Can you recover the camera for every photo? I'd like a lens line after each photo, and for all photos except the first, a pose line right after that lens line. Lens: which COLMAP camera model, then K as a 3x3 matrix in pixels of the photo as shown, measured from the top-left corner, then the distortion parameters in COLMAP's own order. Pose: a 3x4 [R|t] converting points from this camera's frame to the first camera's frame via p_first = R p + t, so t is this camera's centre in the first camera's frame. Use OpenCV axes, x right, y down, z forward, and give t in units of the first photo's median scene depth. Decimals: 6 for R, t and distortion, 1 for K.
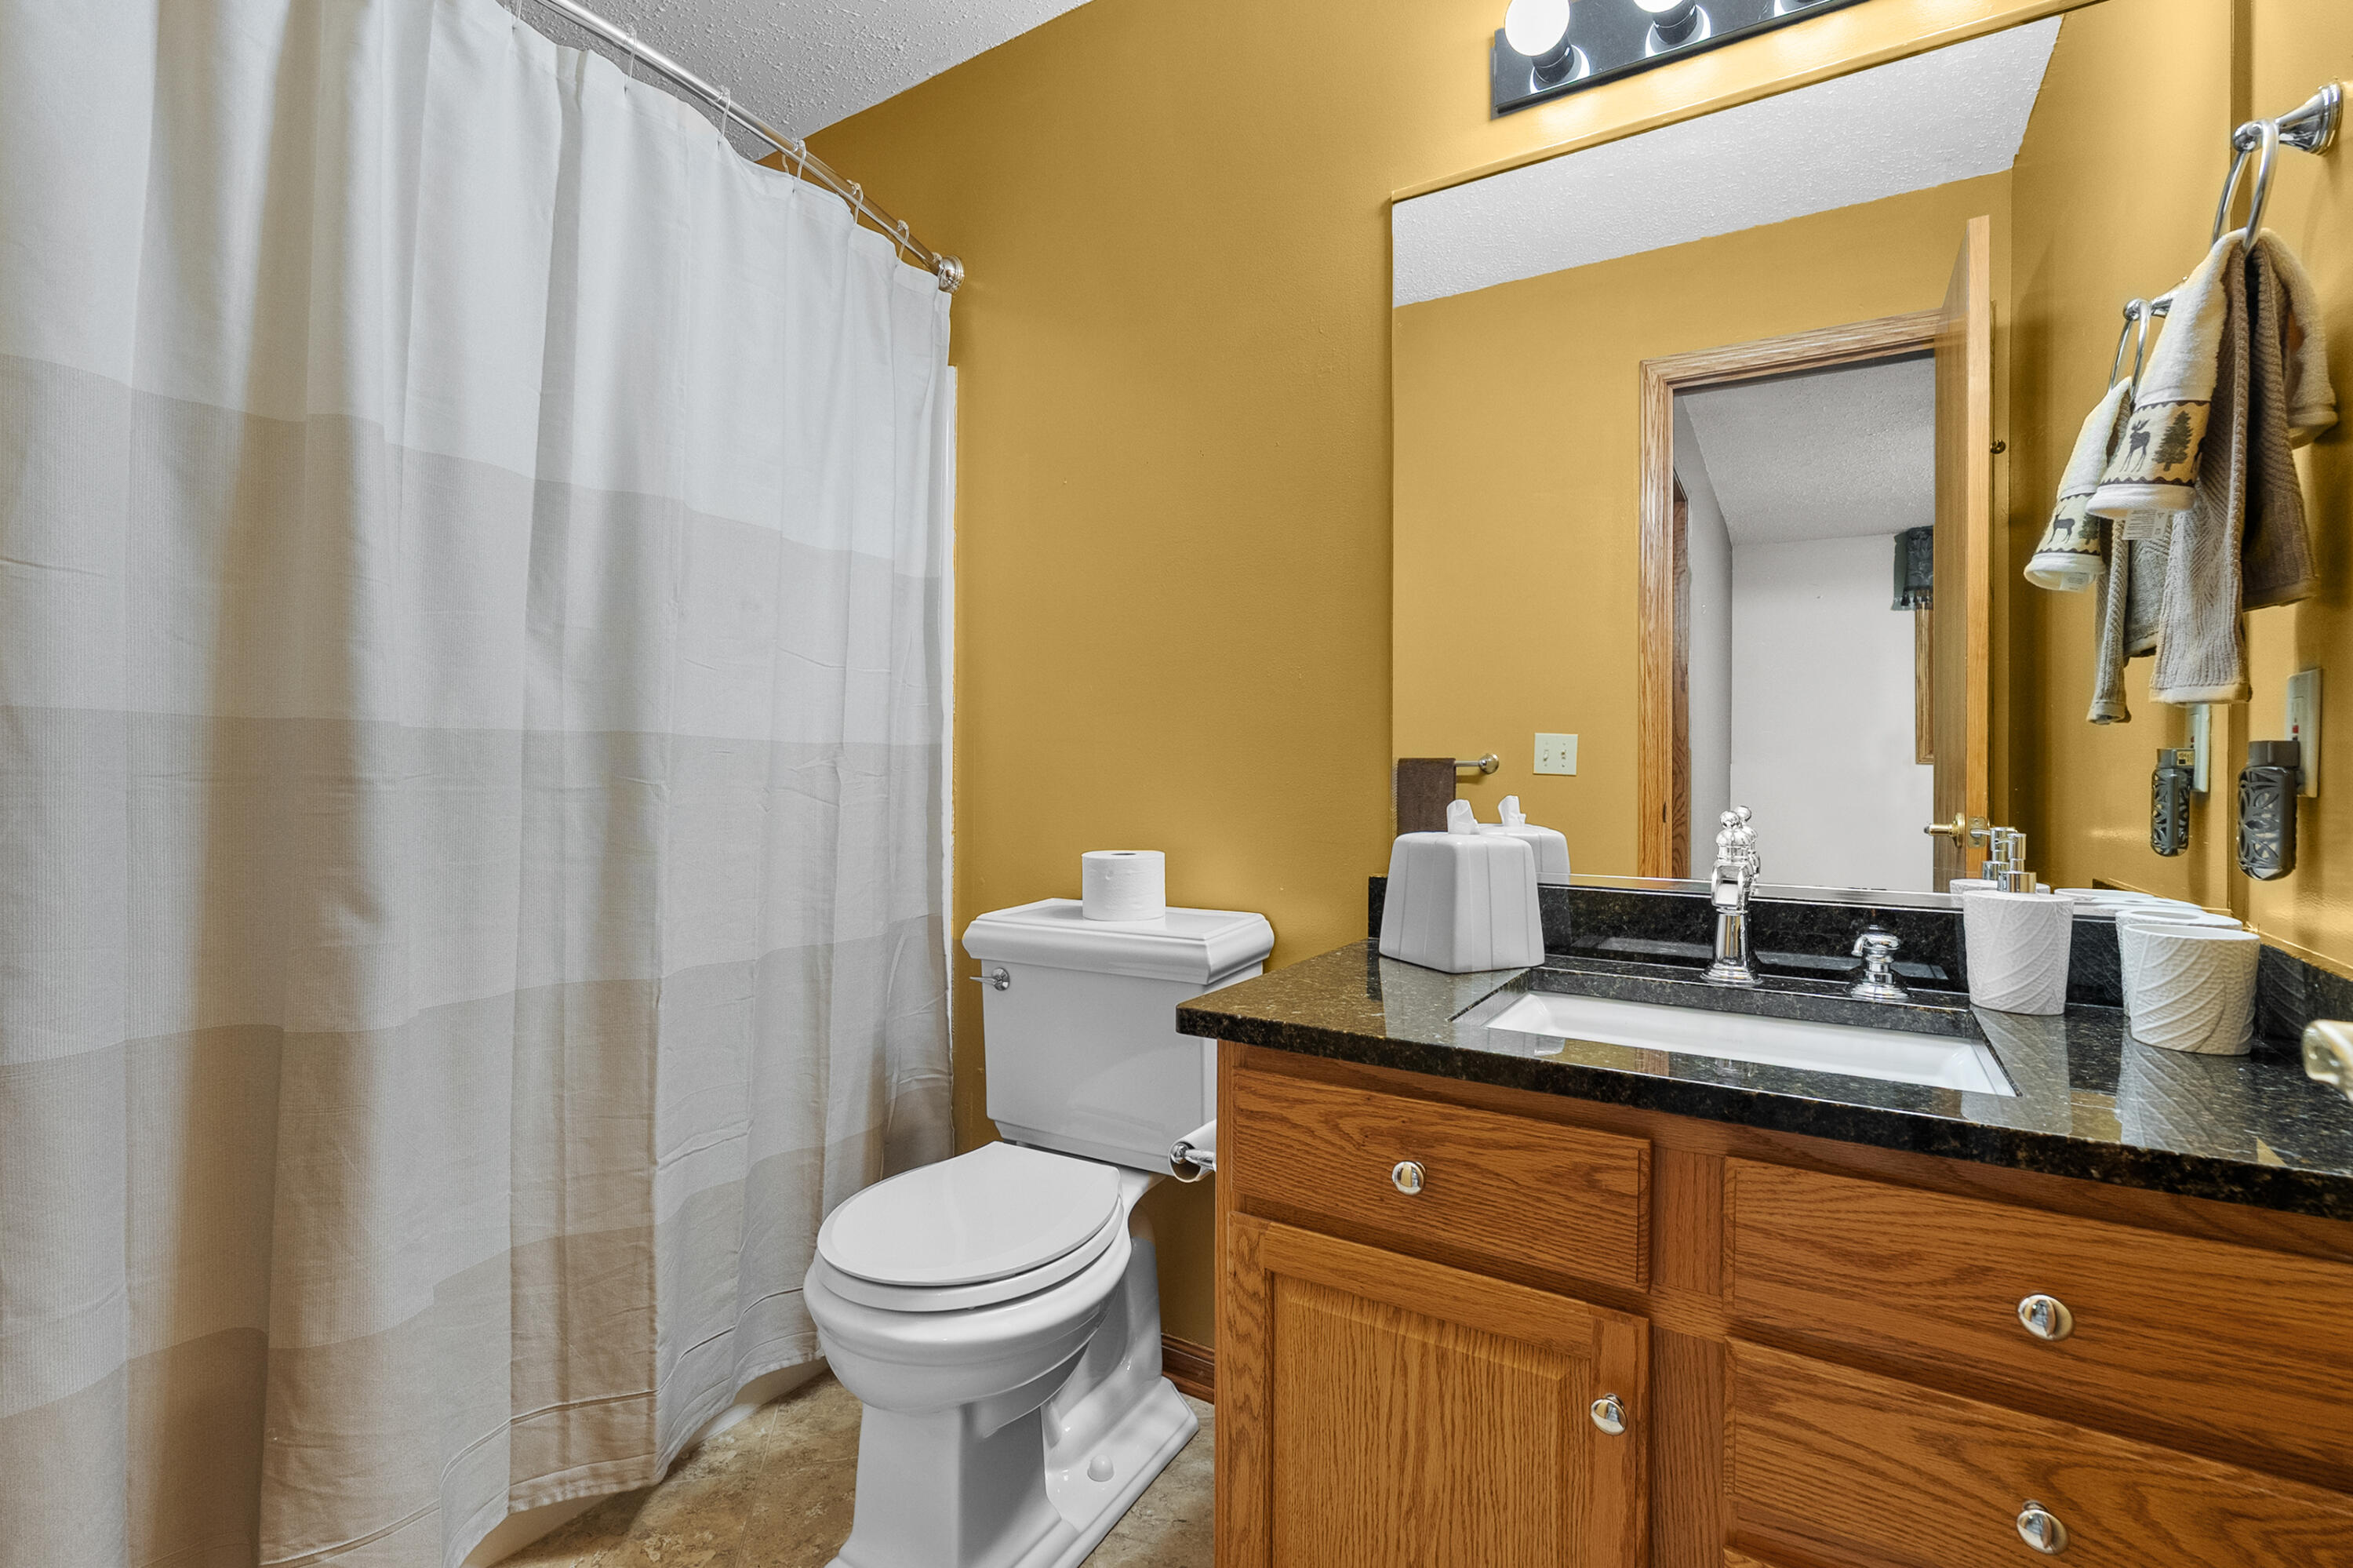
lens RADIAL K [[1065.4, 0, 1182.4], [0, 1065.4, 771.2], [0, 0, 1]] dist [-0.009324, 0.004378]
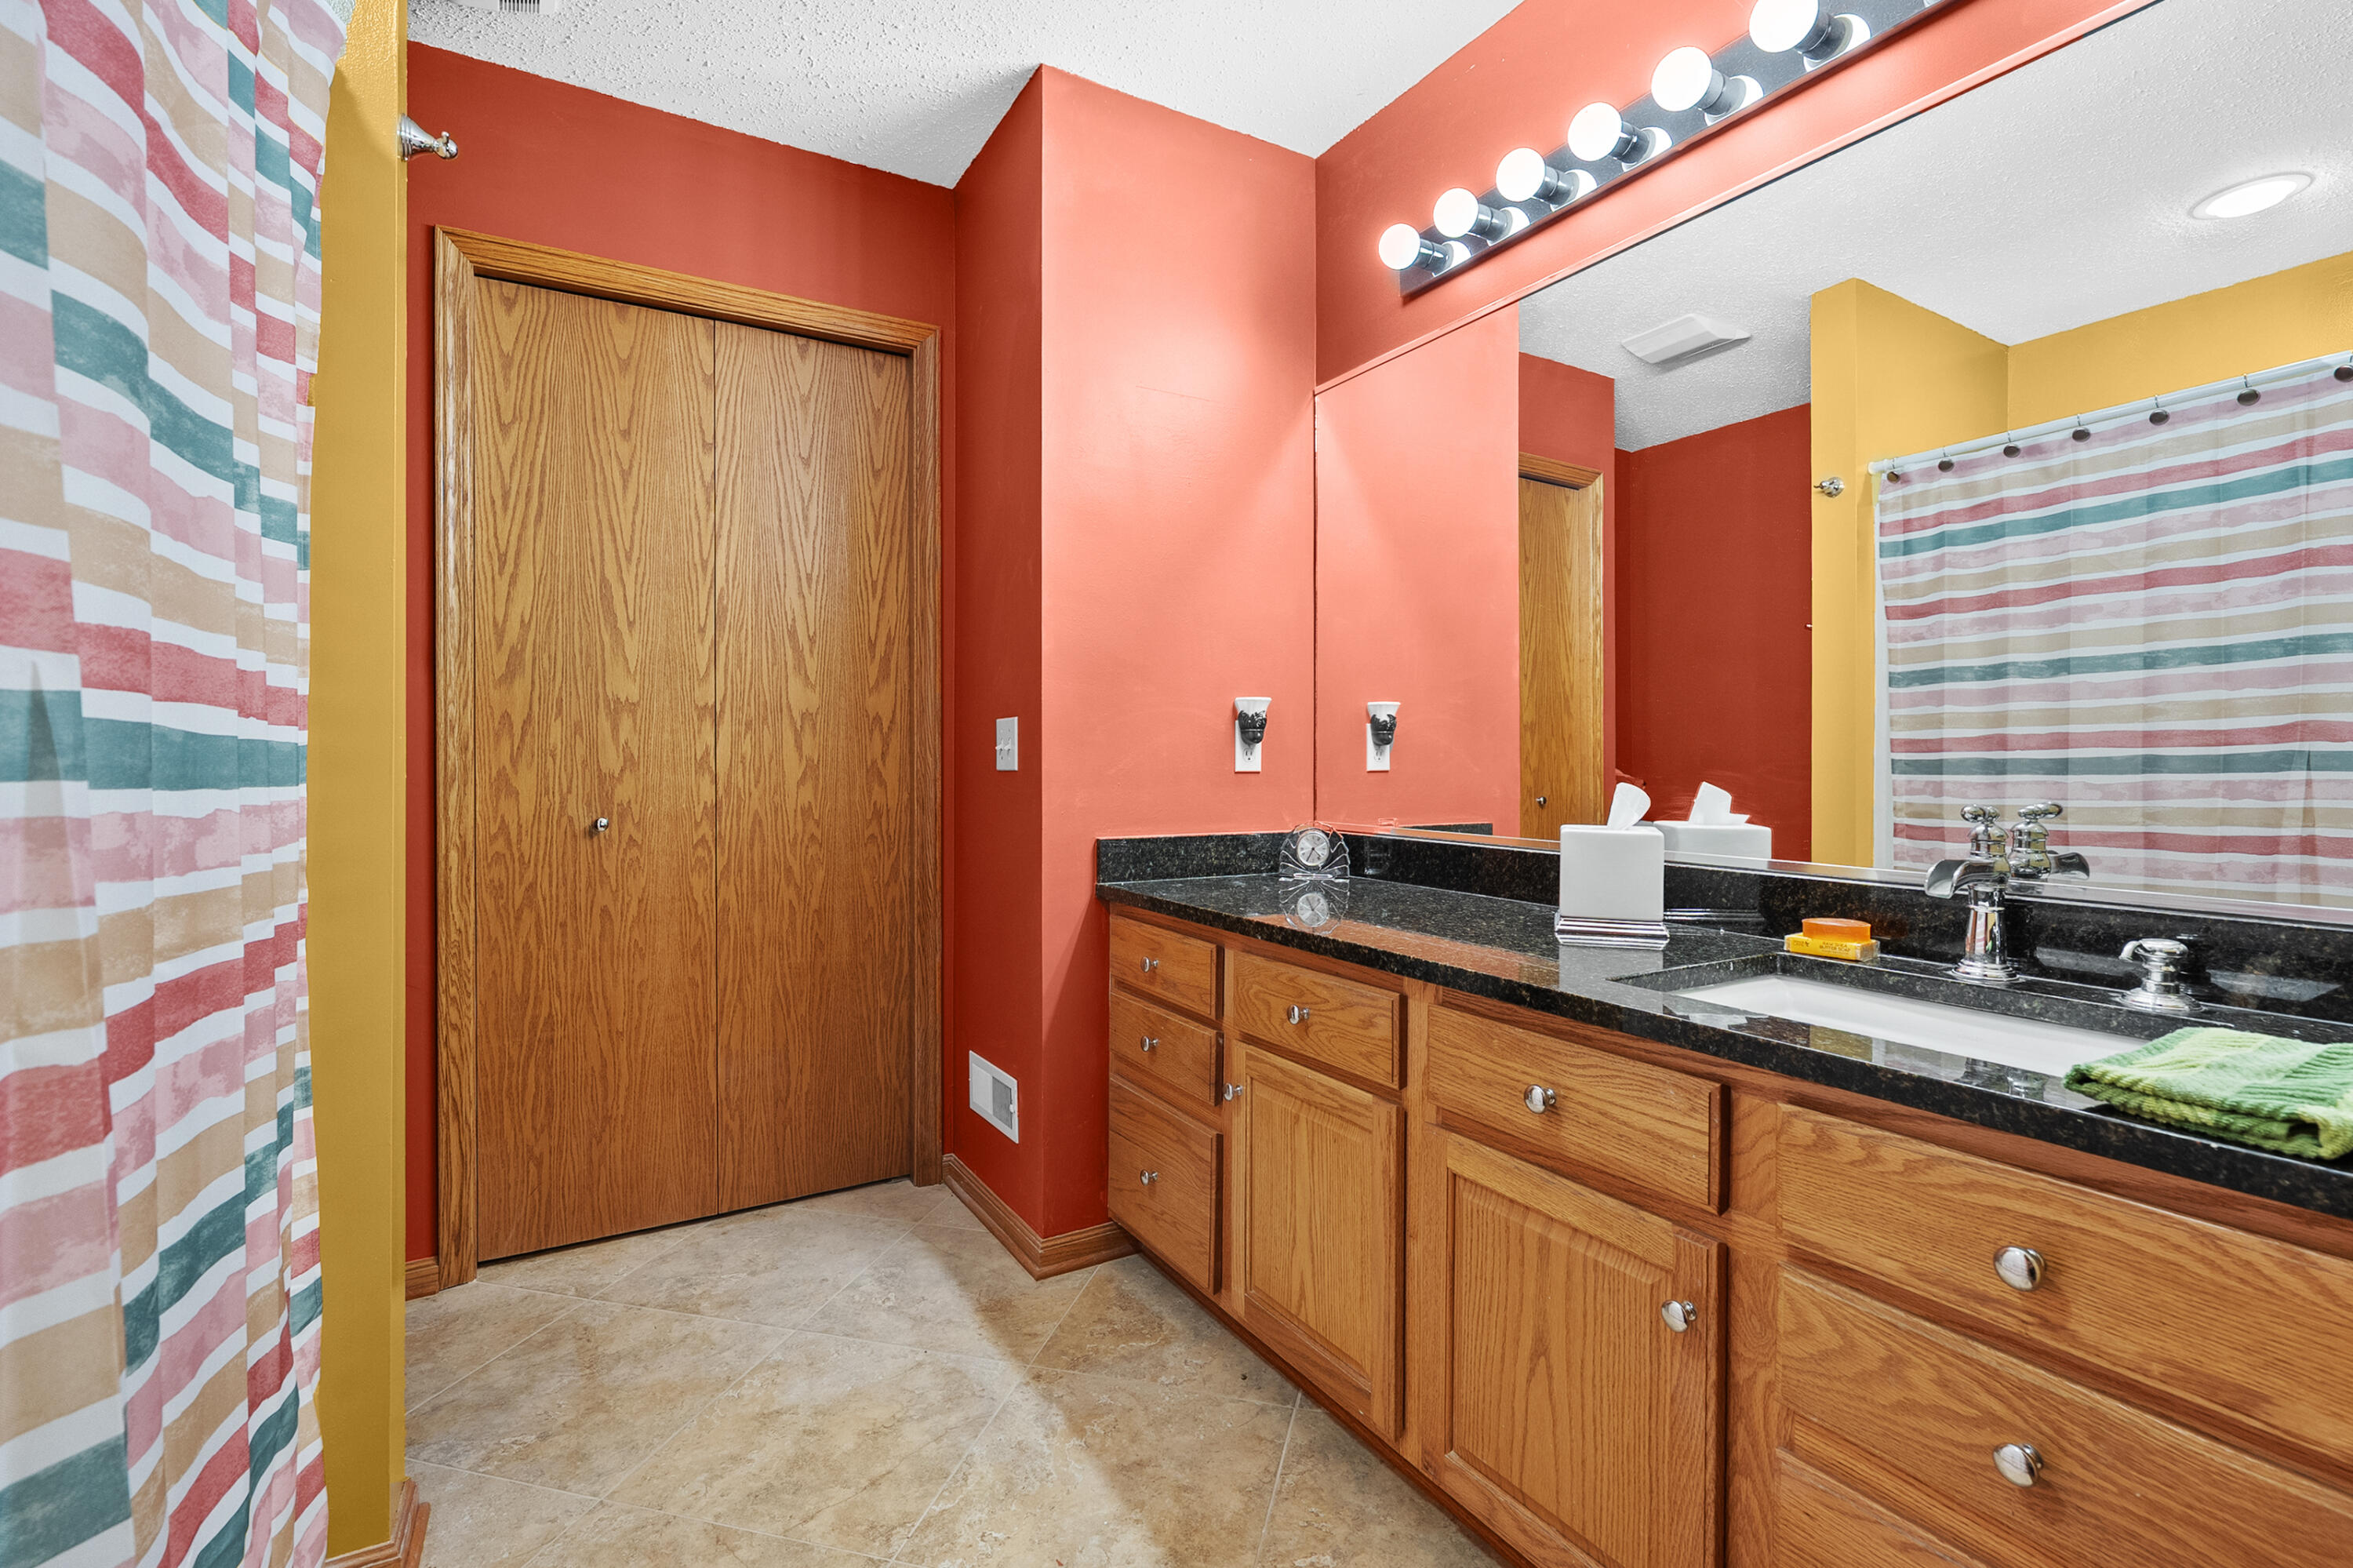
lens RADIAL K [[1065.4, 0, 1174.5], [0, 1065.4, 771.0], [0, 0, 1]] dist [-0.009324, 0.004378]
pose [[0.887515, 0.003164, -0.460767, 0.327919], [-0.000144, 0.999978, 0.006589, 0.001657], [0.460778, -0.005781, 0.887497, -0.209998]]
